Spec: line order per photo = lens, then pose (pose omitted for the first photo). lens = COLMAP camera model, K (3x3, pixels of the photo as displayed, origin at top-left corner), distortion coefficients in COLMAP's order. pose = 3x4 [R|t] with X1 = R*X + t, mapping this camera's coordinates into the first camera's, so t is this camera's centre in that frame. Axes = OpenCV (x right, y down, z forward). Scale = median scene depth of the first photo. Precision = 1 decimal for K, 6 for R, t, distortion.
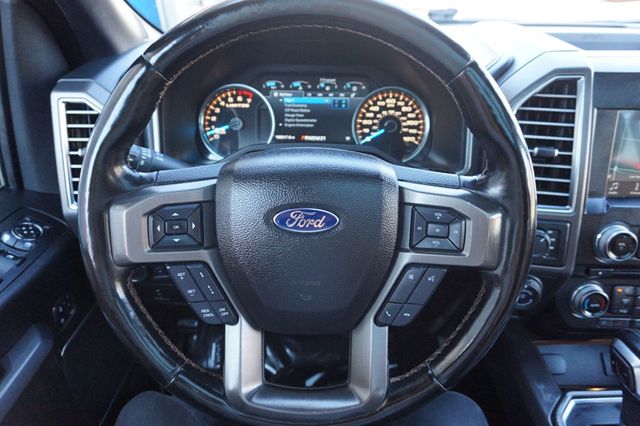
lens RADIAL K [[448.1, 0, 320.0], [0, 448.1, 213.0], [0, 0, 1]] dist [-0.047809, 0.061402]
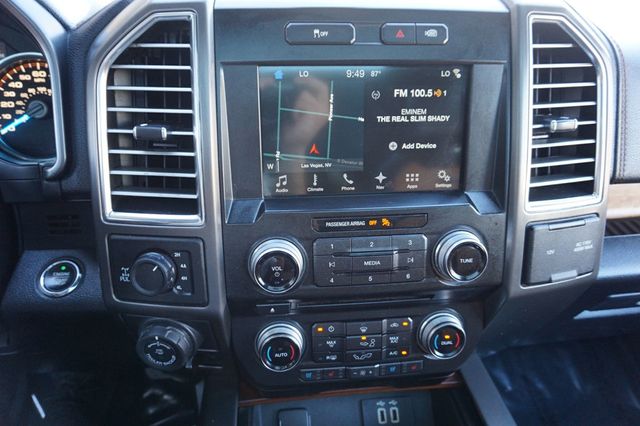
lens RADIAL K [[448.1, 0, 320.0], [0, 448.1, 213.0], [0, 0, 1]] dist [-0.047809, 0.061402]
pose [[0.994021, -0.046859, 0.098624, 0.621236], [0.047887, 0.998820, -0.008080, -0.003037], [-0.098129, 0.012754, 0.995092, 0.303693]]
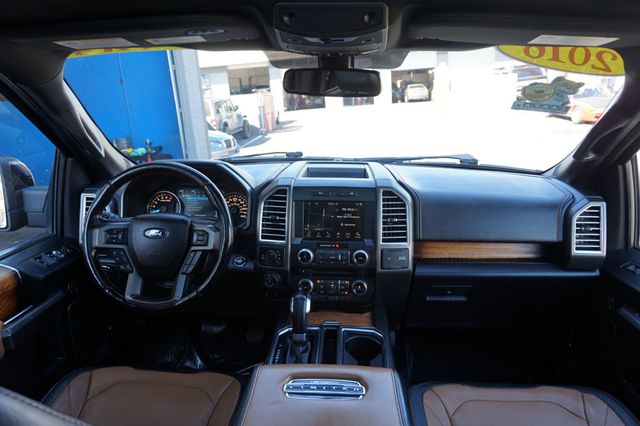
lens RADIAL K [[448.1, 0, 320.0], [0, 448.1, 213.0], [0, 0, 1]] dist [-0.047809, 0.061402]
pose [[0.998744, 0.007794, -0.049494, 0.798674], [-0.019282, 0.971535, -0.236110, 0.371827], [0.046244, 0.236768, 0.970465, -1.241441]]
